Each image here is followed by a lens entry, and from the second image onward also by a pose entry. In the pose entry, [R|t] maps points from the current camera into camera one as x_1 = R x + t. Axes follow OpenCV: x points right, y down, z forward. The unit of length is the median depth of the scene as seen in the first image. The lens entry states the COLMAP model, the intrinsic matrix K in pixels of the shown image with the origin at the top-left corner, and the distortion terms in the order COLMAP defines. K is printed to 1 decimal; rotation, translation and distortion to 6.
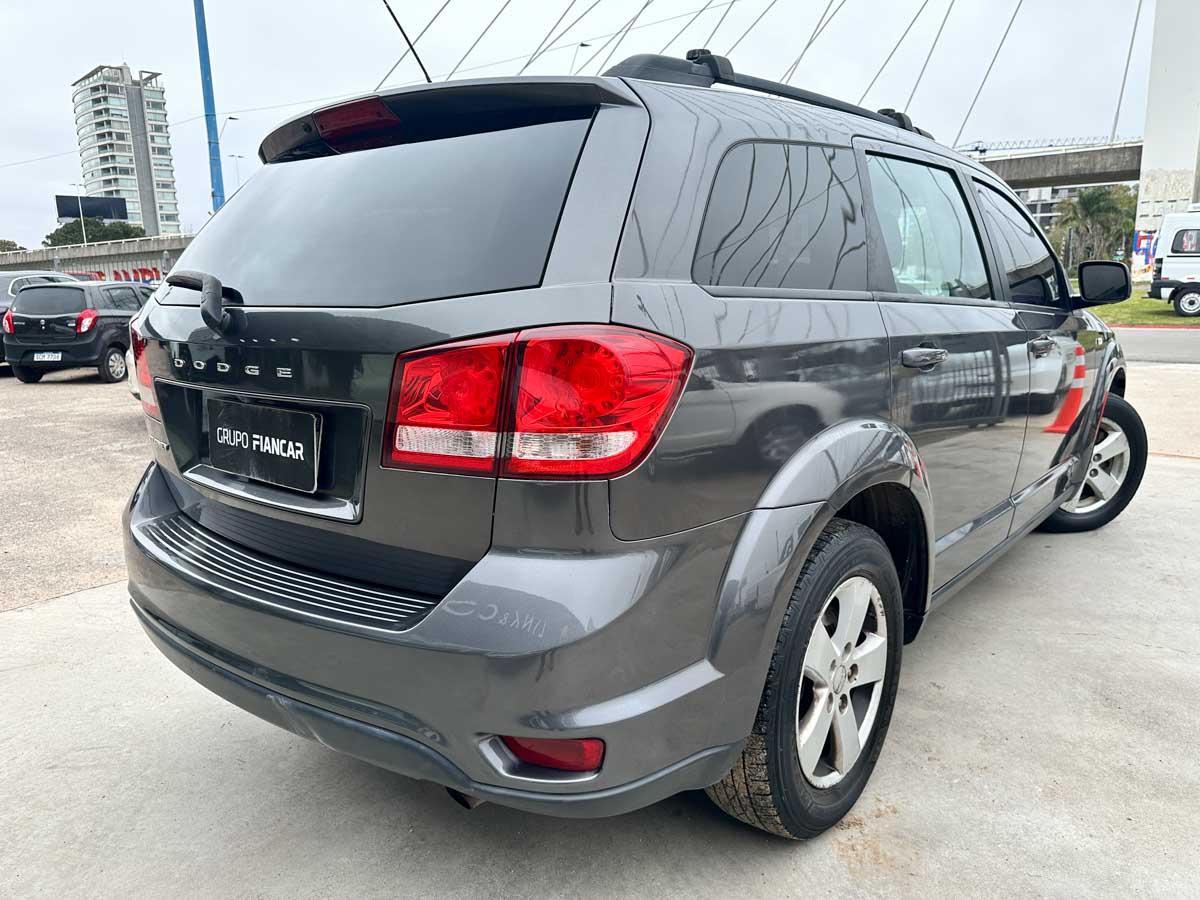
lens RADIAL K [[862.4, 0, 600.0], [0, 862.4, 450.0], [0, 0, 1]] dist [0.036378, -0.046501]
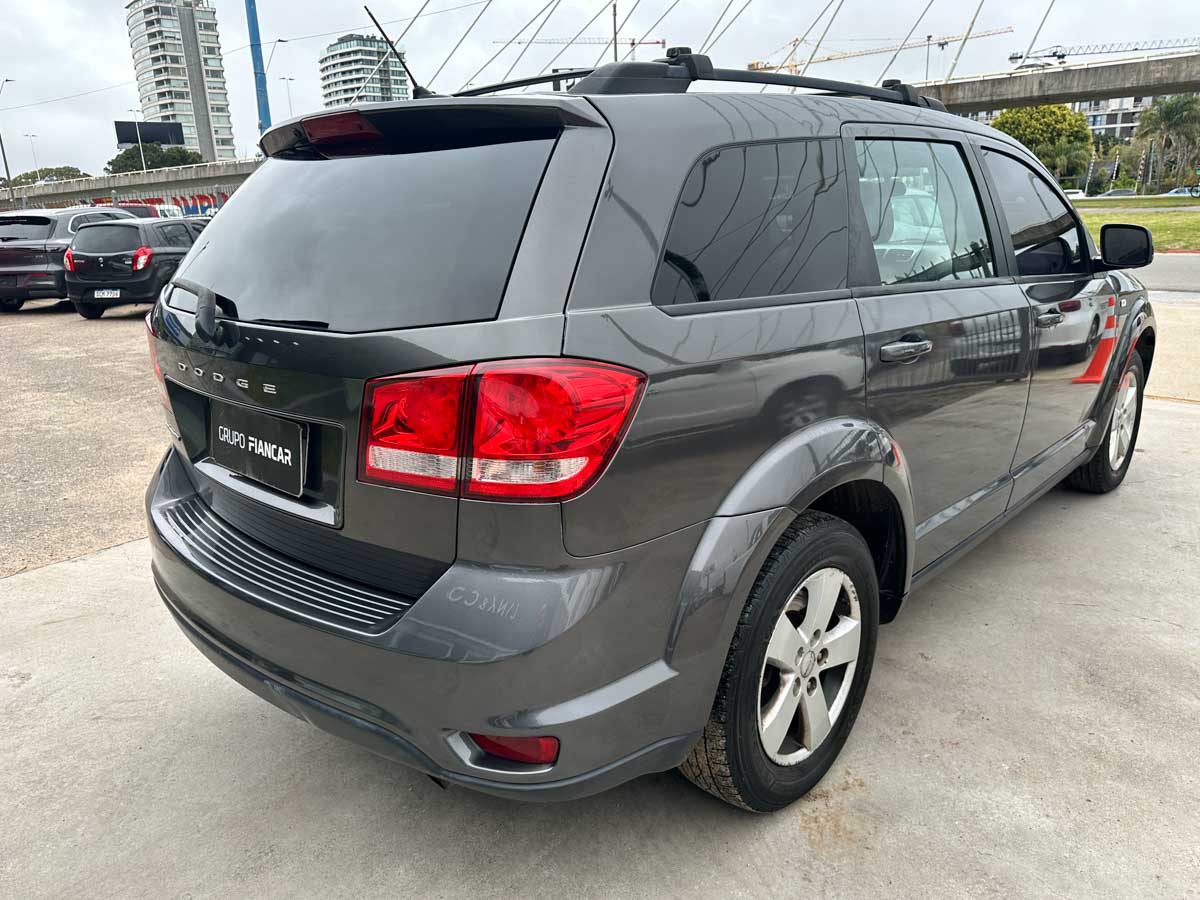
lens RADIAL K [[853.3, 0, 600.0], [0, 853.3, 450.0], [0, 0, 1]] dist [0.064740, -0.086277]
pose [[0.998176, 0.007943, -0.059843, 0.076751], [-0.002650, 0.996116, 0.088016, -0.077990], [0.060310, -0.087697, 0.994320, -0.027745]]
